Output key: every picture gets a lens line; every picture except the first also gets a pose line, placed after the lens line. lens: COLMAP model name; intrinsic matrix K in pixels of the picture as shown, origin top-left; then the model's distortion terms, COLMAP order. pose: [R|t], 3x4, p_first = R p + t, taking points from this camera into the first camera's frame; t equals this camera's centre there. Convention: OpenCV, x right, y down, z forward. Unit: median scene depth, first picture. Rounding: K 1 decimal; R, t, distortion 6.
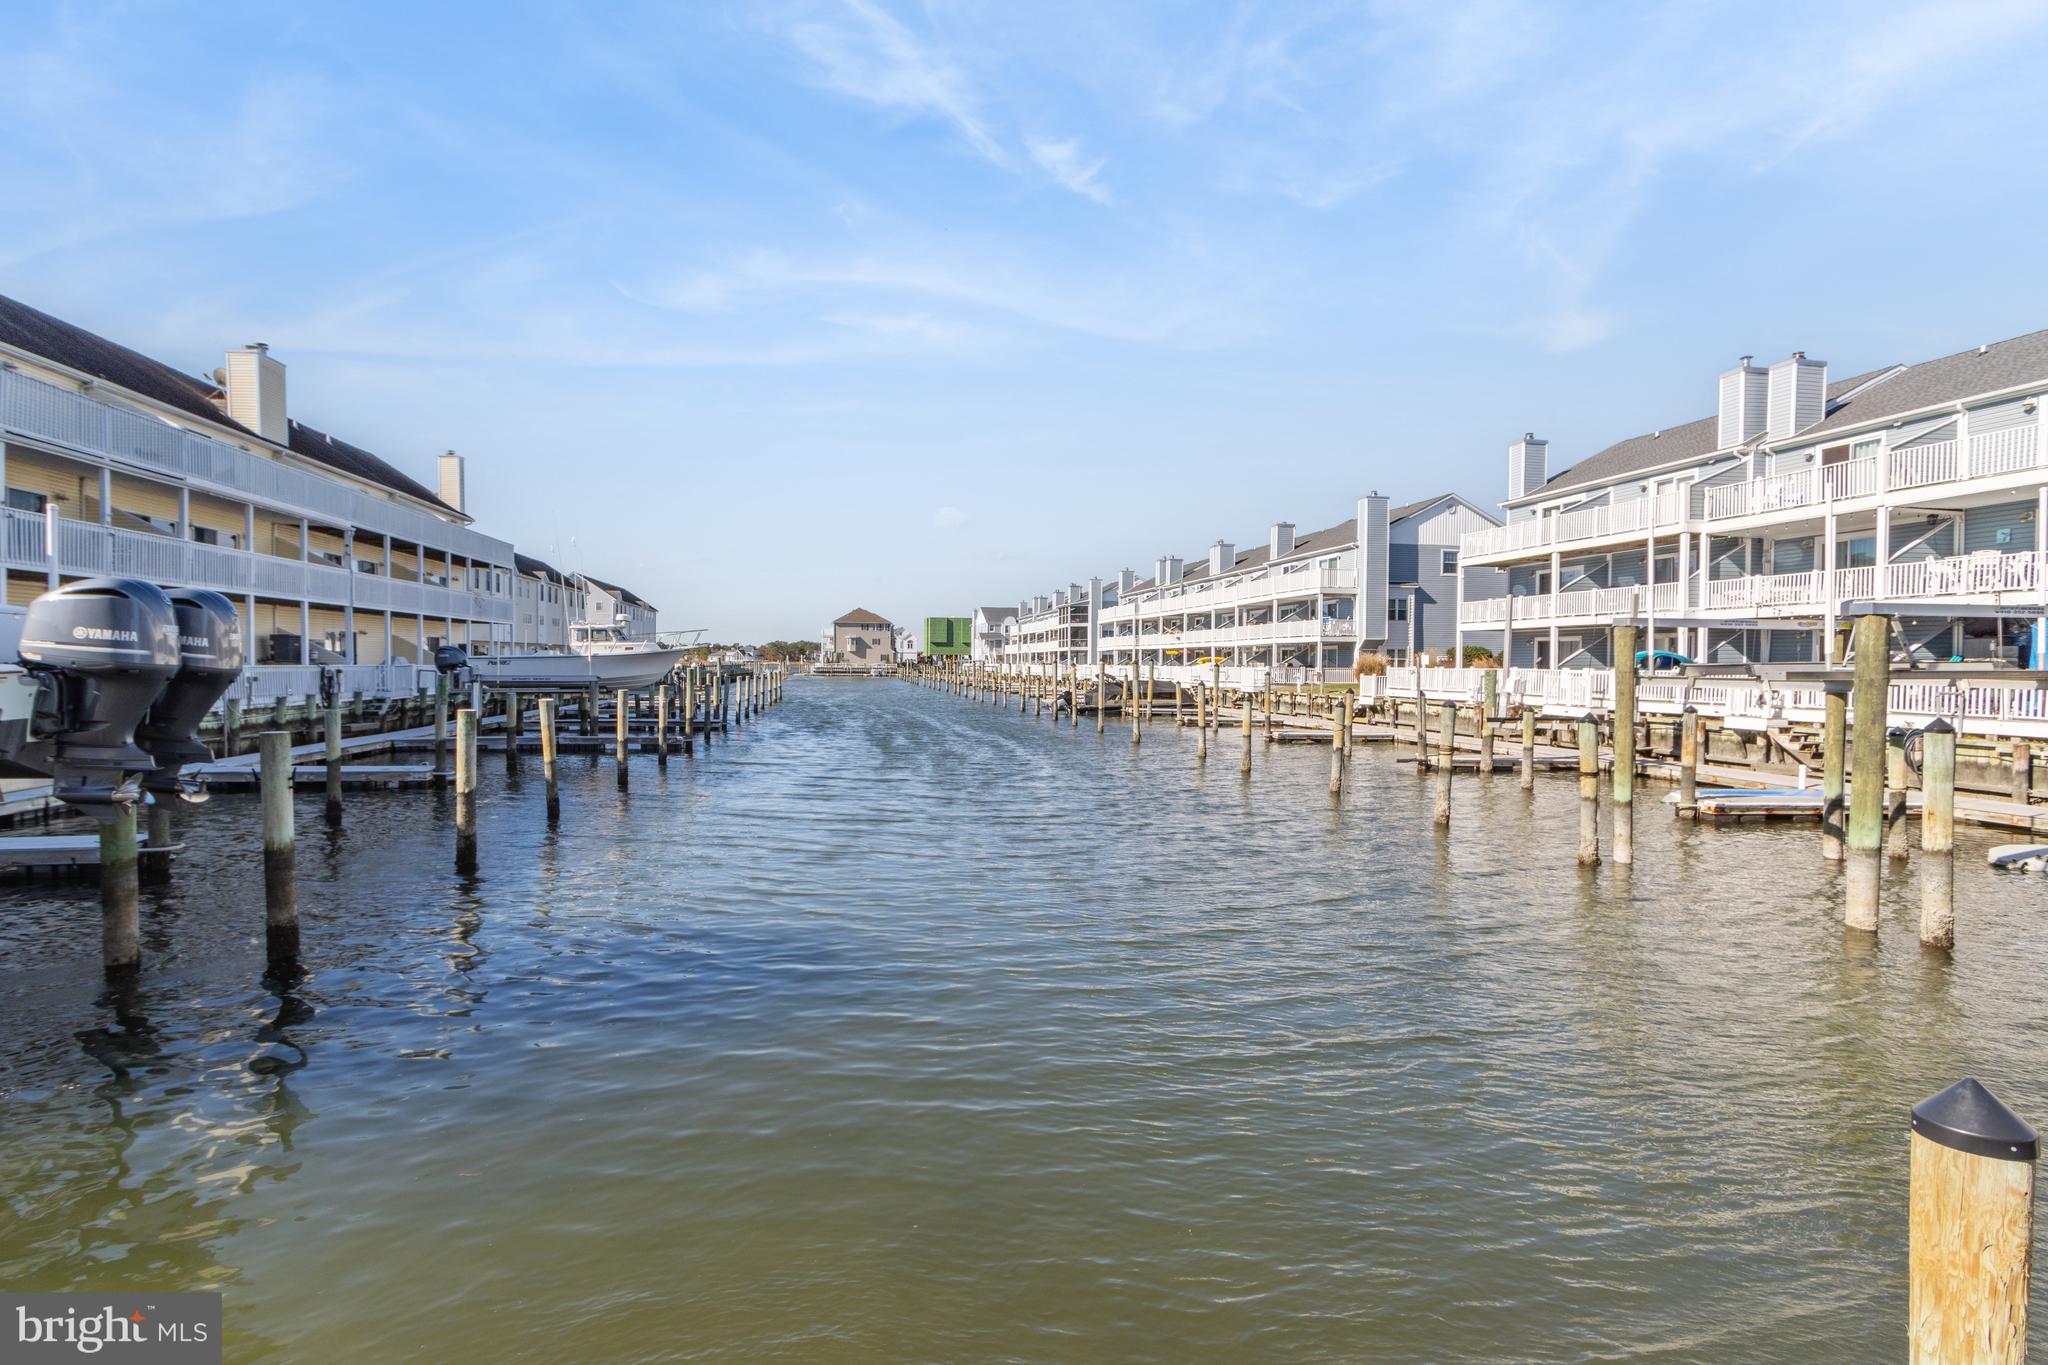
lens RADIAL K [[951.9, 0, 993.4], [0, 951.9, 683.1], [0, 0, 1]] dist [0.006364, -0.002810]
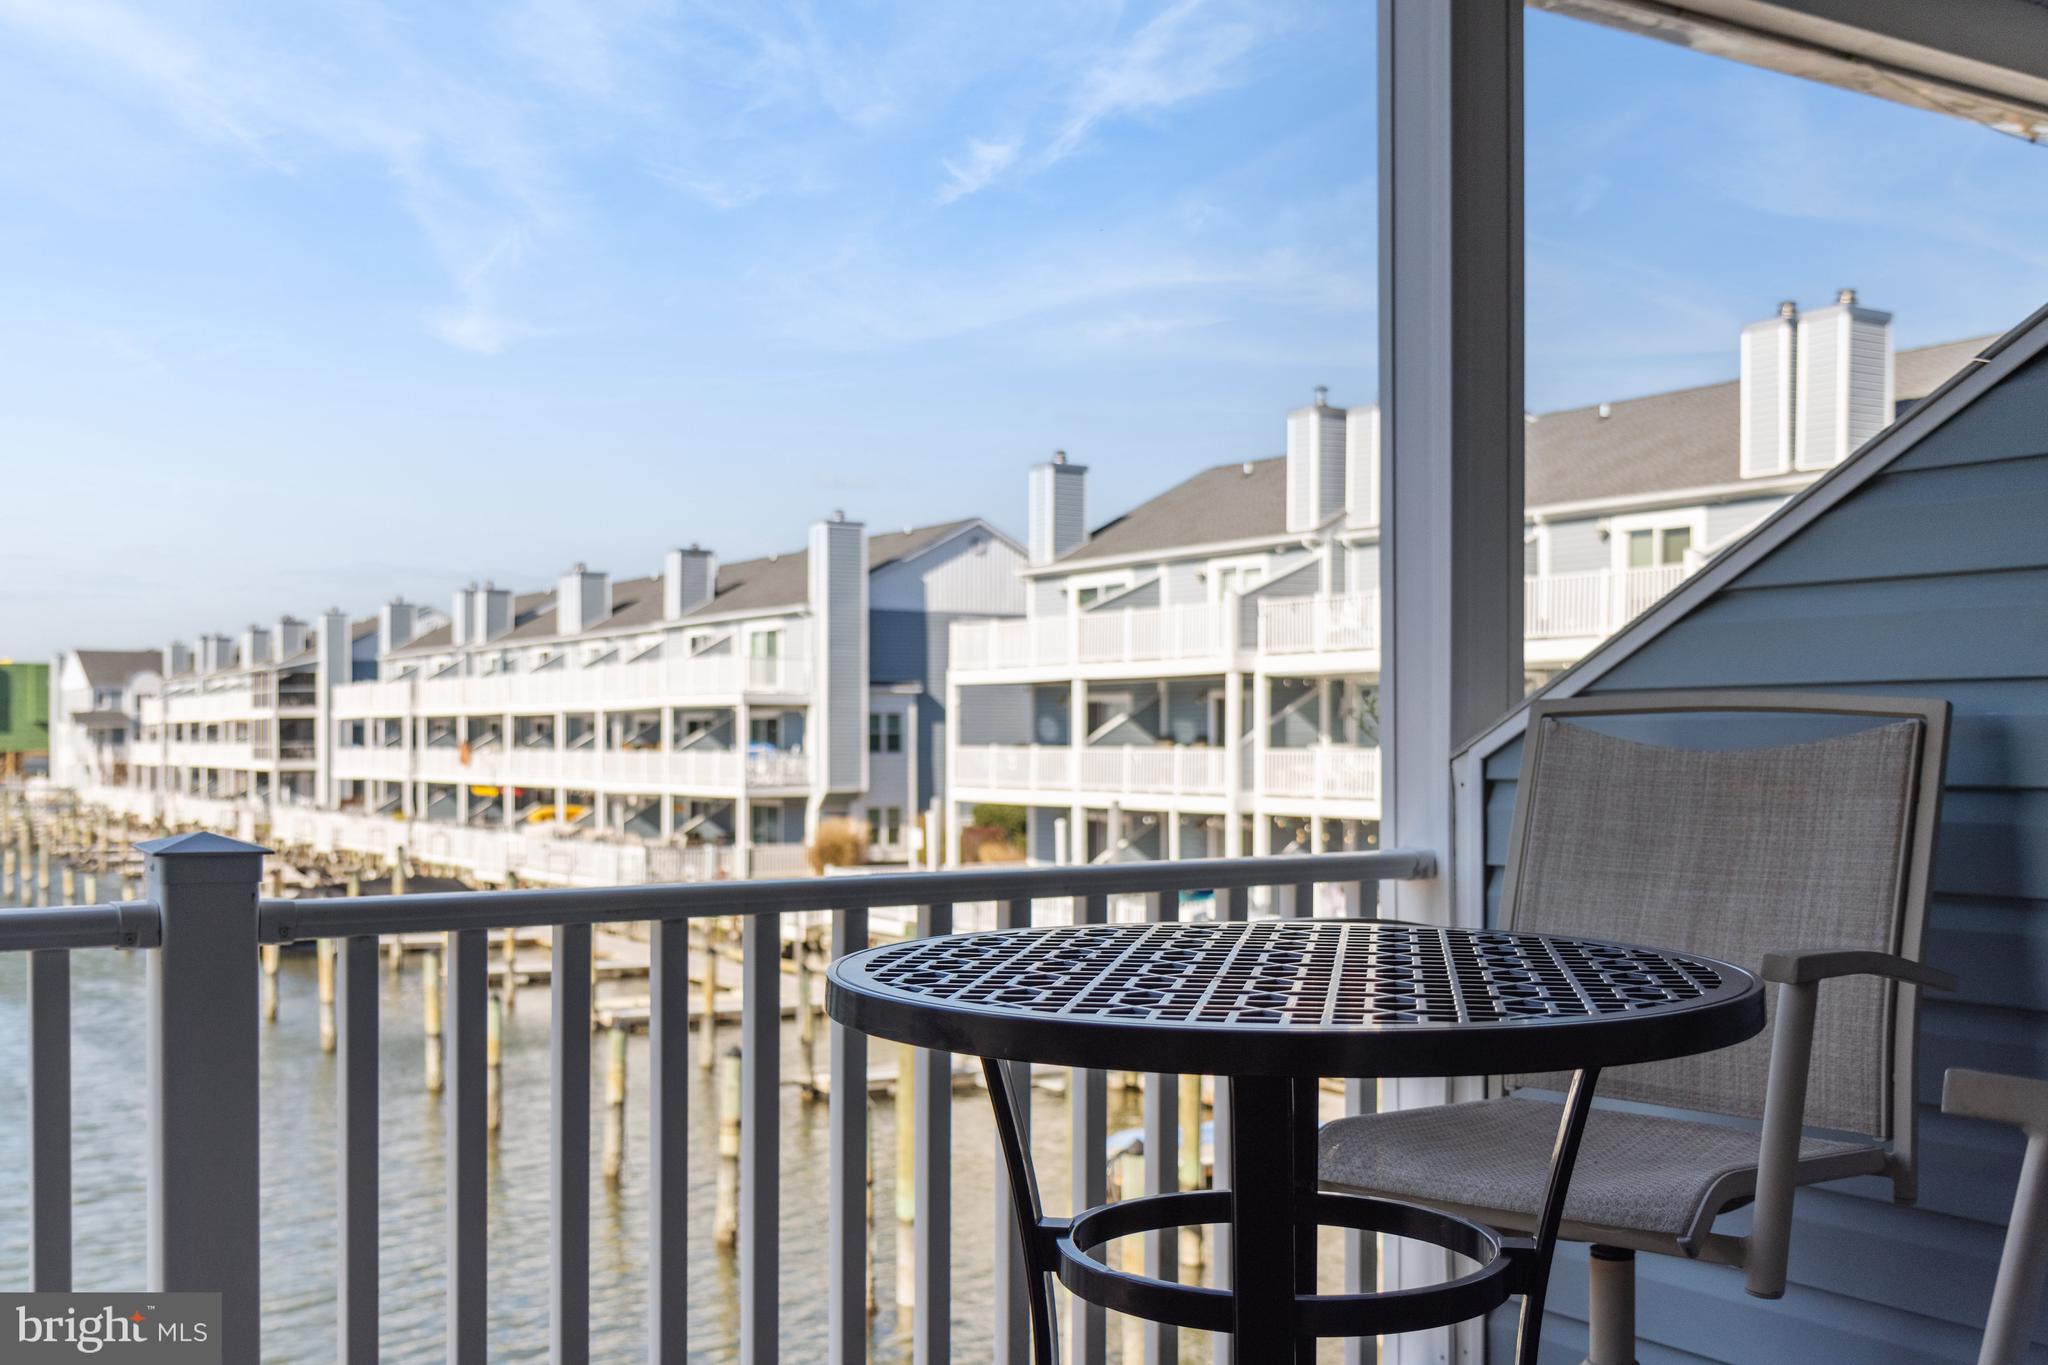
lens RADIAL K [[2116.4, 0, 1000.7], [0, 2116.4, 735.6], [0, 0, 1]] dist [0.007465, 0.002438]
pose [[0.924878, -0.006563, 0.380208, 0.036494], [0.016047, 0.999634, -0.021781, -0.051066], [-0.379926, 0.026246, 0.924644, -0.121597]]
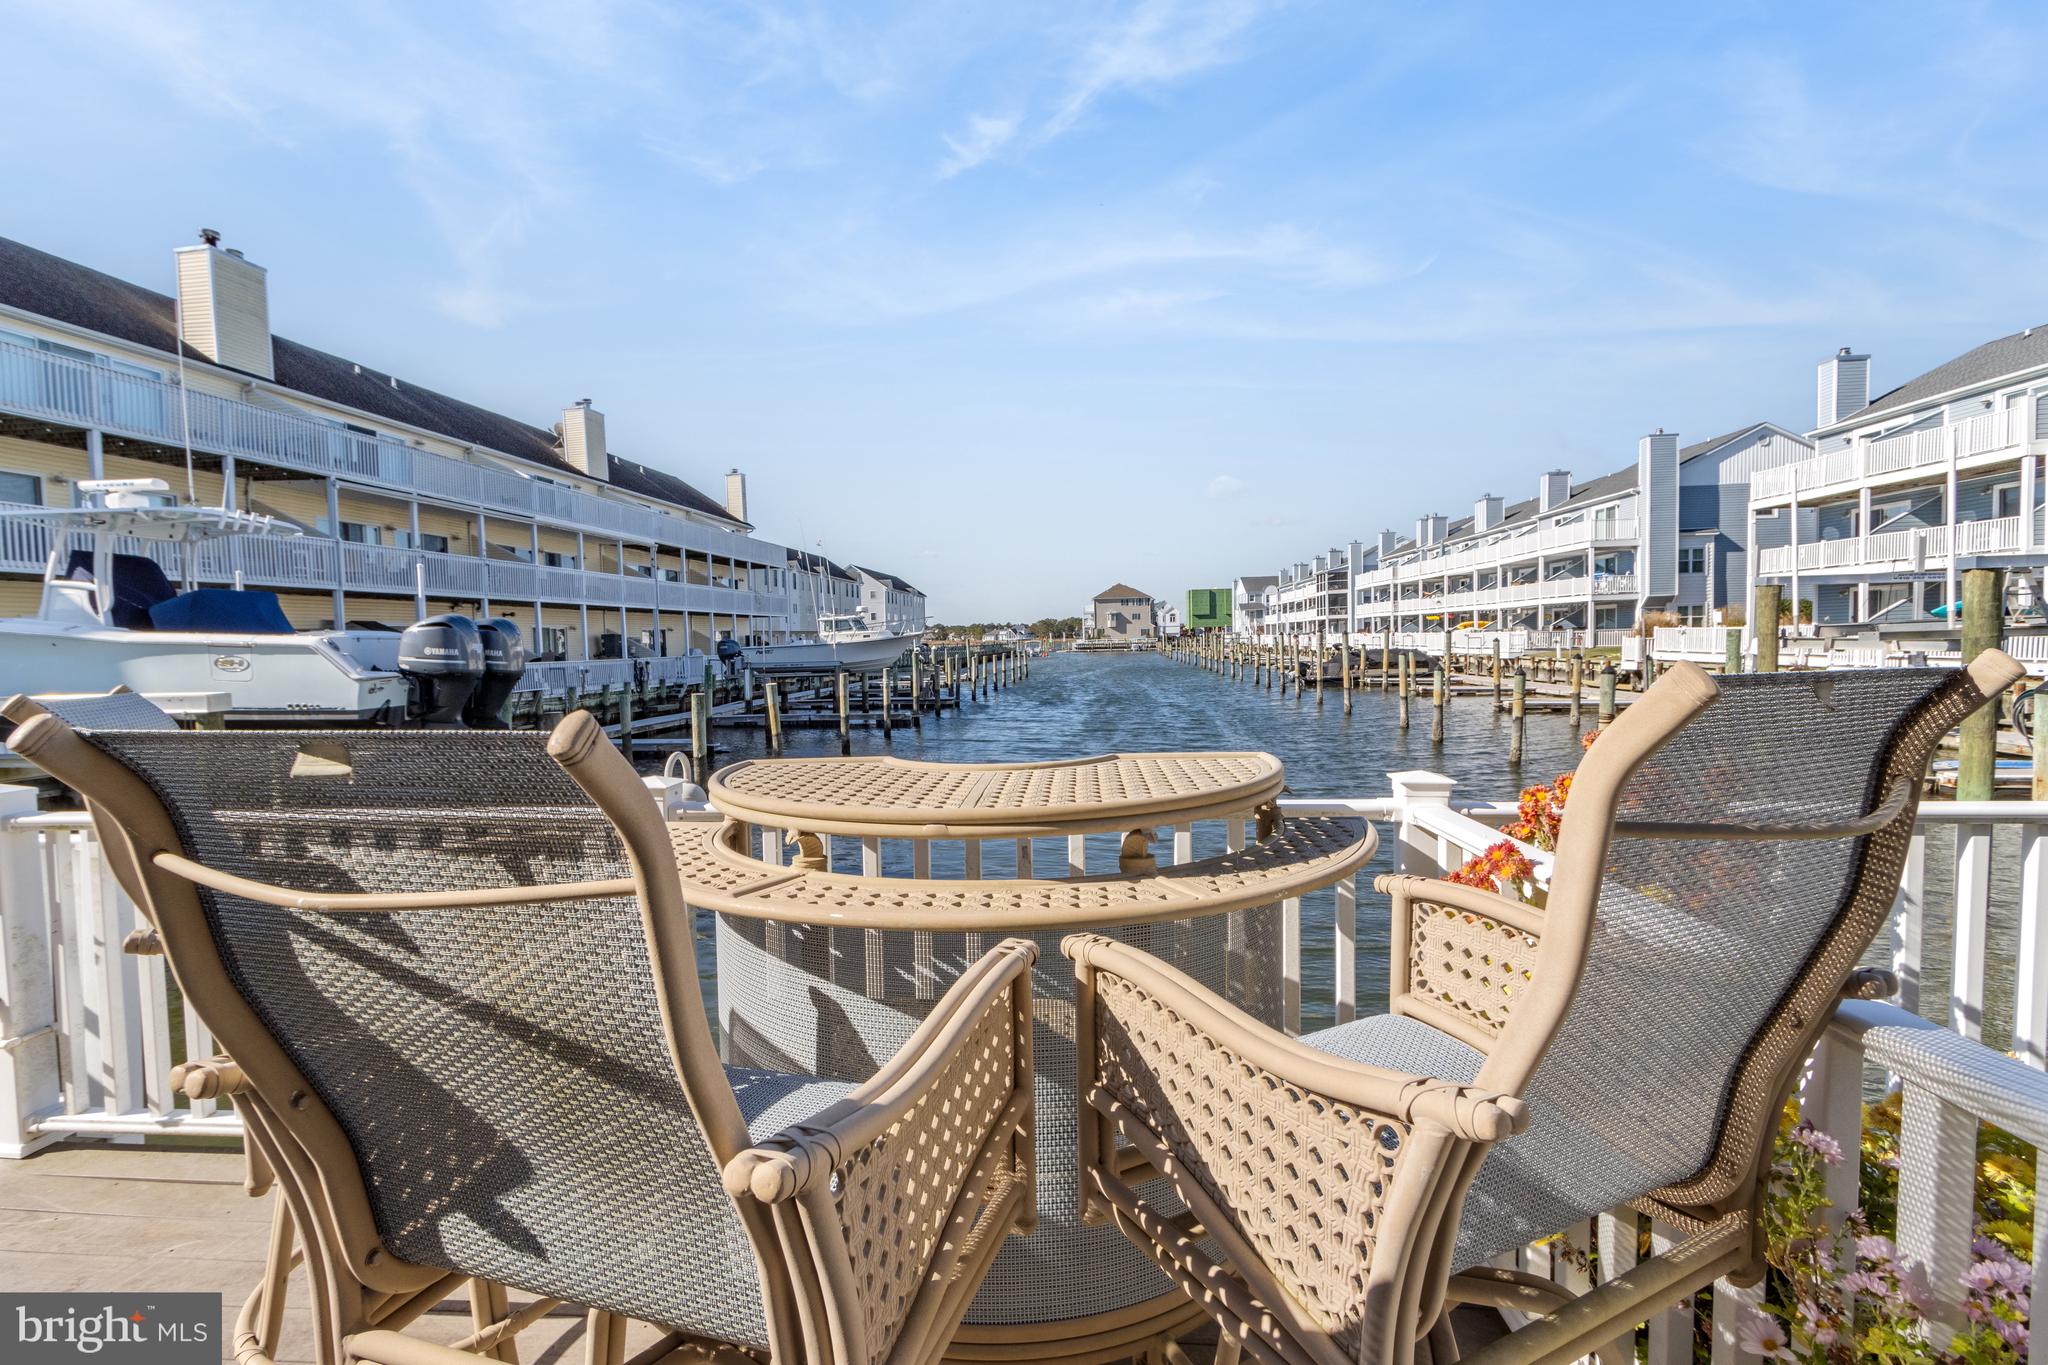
lens RADIAL K [[951.9, 0, 993.4], [0, 951.9, 683.1], [0, 0, 1]] dist [0.006364, -0.002810]
pose [[0.960326, -0.019131, -0.278222, 0.049079], [0.026530, 0.999387, 0.022852, -0.001341], [0.277614, -0.029326, 0.960245, -0.033517]]
